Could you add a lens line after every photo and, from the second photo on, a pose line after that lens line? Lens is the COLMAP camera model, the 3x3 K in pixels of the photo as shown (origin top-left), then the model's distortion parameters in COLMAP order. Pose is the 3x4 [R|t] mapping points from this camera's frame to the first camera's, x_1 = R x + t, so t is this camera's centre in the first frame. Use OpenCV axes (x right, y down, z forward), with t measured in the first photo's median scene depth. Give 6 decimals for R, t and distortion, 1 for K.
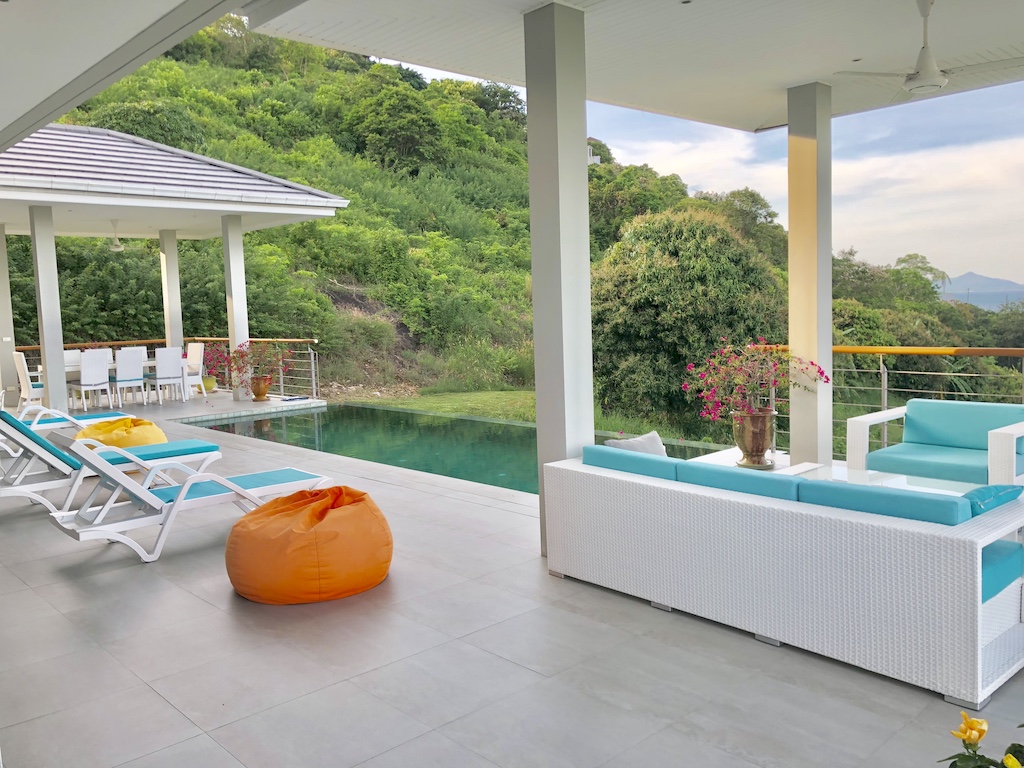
lens RADIAL K [[835.8, 0, 512.0], [0, 835.8, 384.0], [0, 0, 1]] dist [0.015418, -0.008230]
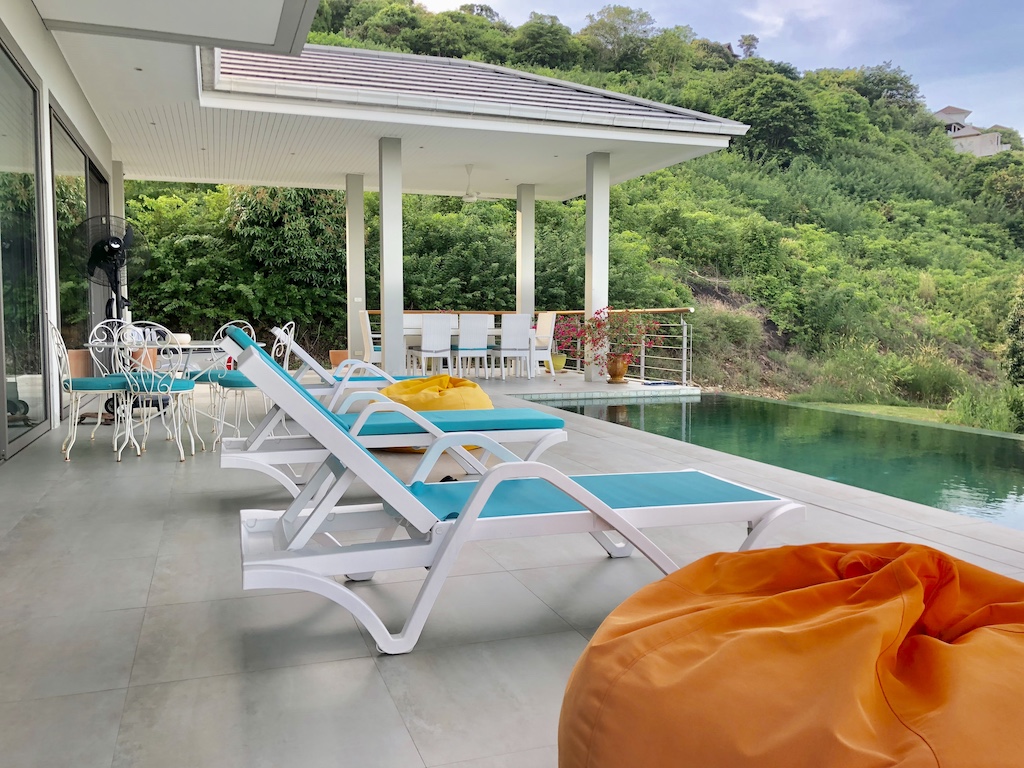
lens RADIAL K [[841.5, 0, 512.0], [0, 841.5, 384.0], [0, 0, 1]] dist [0.033372, 0.000870]
pose [[0.917416, 0.064078, -0.392737, -0.031040], [-0.067681, 0.997696, 0.004682, 0.009851], [0.392132, 0.022286, 0.919639, 0.089645]]
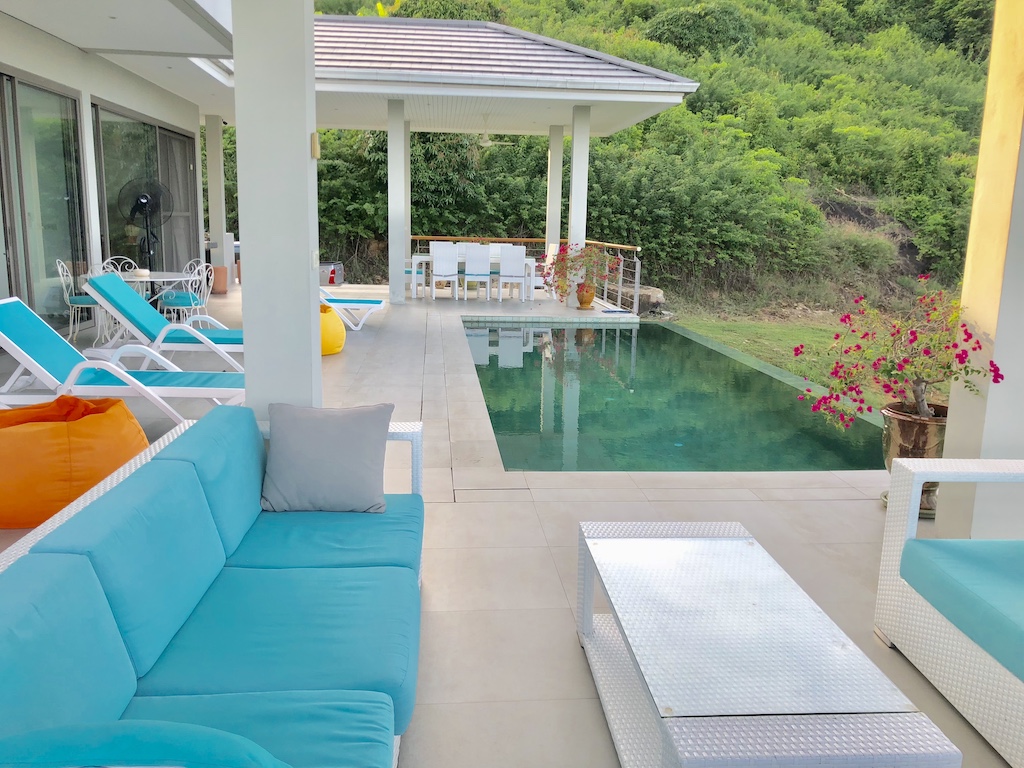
lens RADIAL K [[835.8, 0, 512.0], [0, 835.8, 384.0], [0, 0, 1]] dist [0.015418, -0.008230]
pose [[0.791018, 0.165358, -0.589022, 0.083413], [-0.104402, 0.985143, 0.136357, -0.006833], [0.602818, -0.046366, 0.796530, 0.082536]]
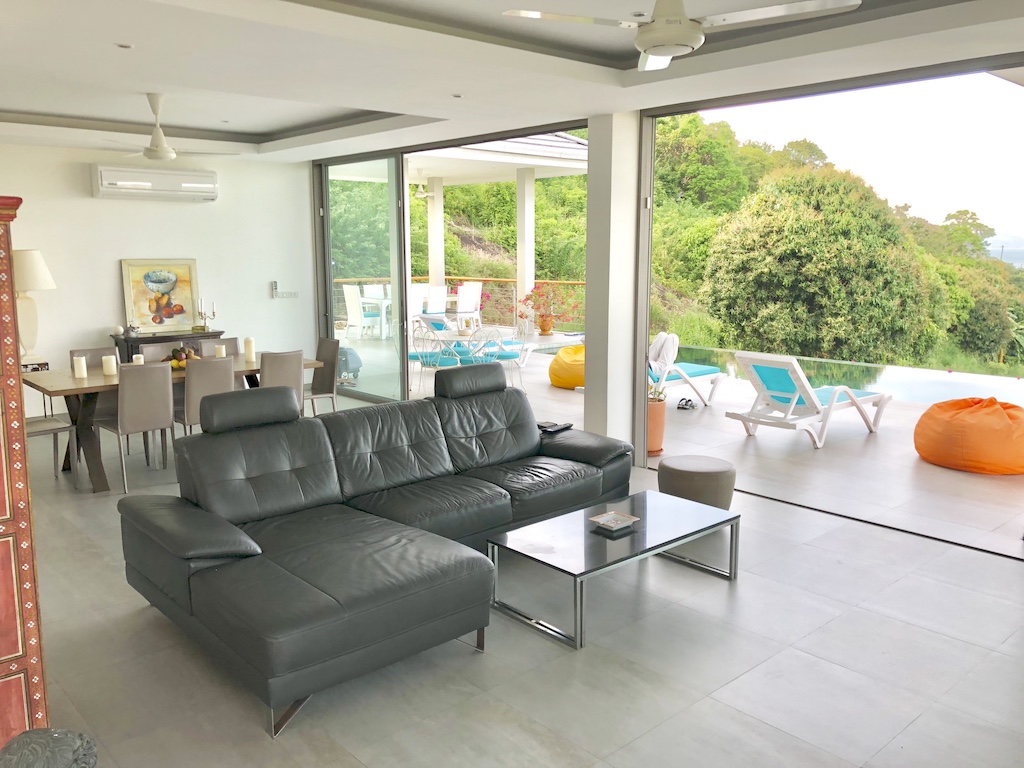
lens RADIAL K [[839.7, 0, 512.0], [0, 839.7, 384.0], [0, 0, 1]] dist [-0.042773, -0.000548]
pose [[0.999368, 0.030633, -0.018028, -0.134912], [-0.029351, 0.997287, 0.067507, 0.004528], [0.020047, -0.066935, 0.997556, -0.053419]]
